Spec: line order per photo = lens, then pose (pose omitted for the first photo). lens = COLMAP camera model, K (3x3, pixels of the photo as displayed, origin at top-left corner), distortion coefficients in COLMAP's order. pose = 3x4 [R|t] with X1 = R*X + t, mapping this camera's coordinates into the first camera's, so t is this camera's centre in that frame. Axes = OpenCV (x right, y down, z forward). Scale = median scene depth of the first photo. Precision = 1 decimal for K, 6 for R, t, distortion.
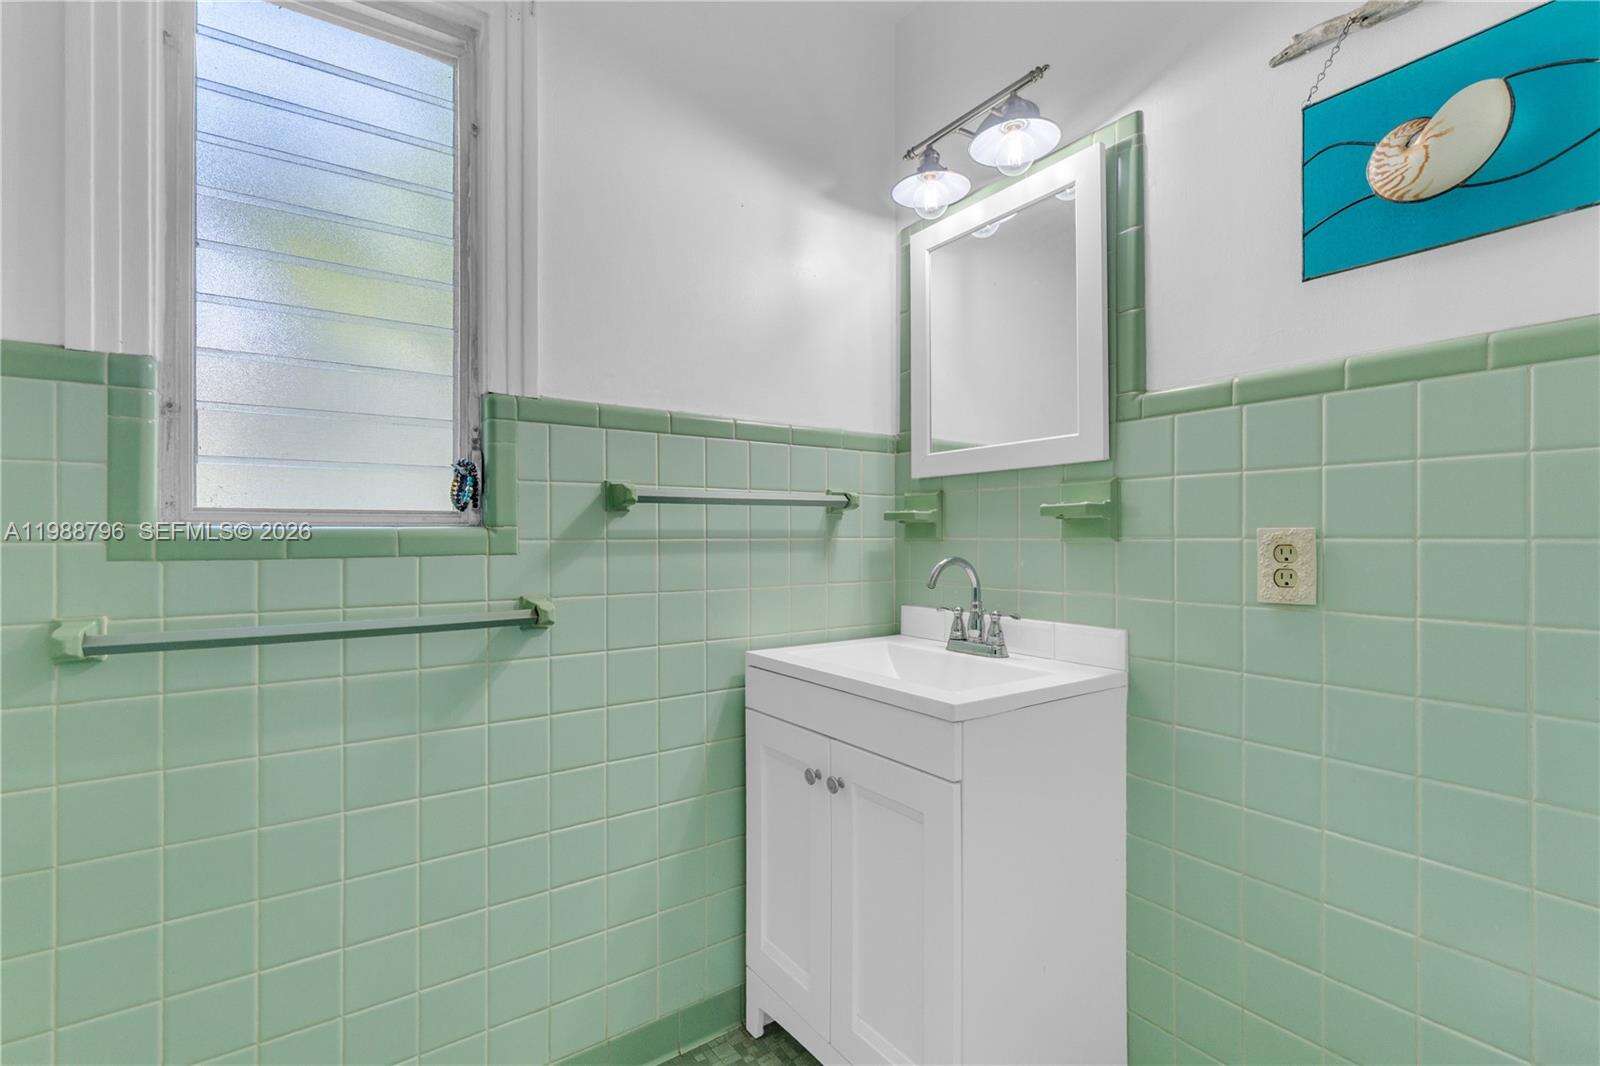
lens RADIAL K [[717.7, 0, 789.5], [0, 717.7, 532.8], [0, 0, 1]] dist [0.001162, 0.000068]
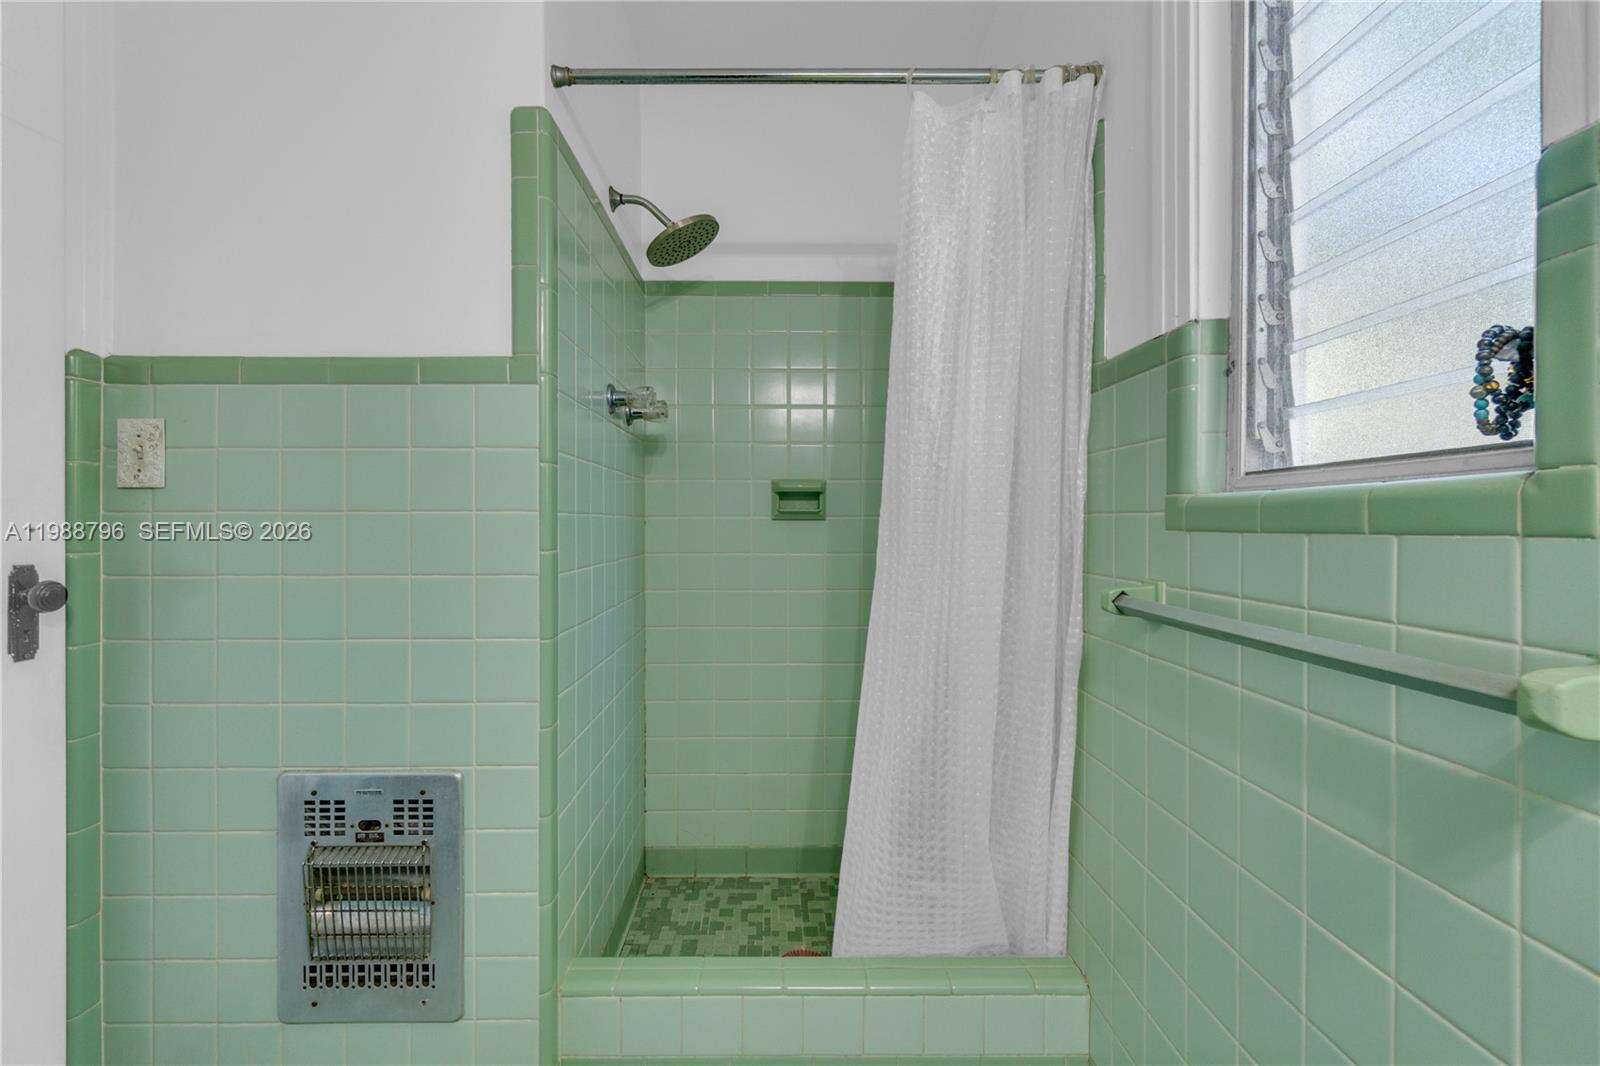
lens RADIAL K [[717.7, 0, 789.5], [0, 717.7, 532.8], [0, 0, 1]] dist [0.001162, 0.000068]
pose [[-0.558266, 0.012123, -0.829574, 0.192338], [0.004985, 0.999924, 0.011257, 0.023165], [0.829647, 0.002149, -0.558284, 0.930032]]
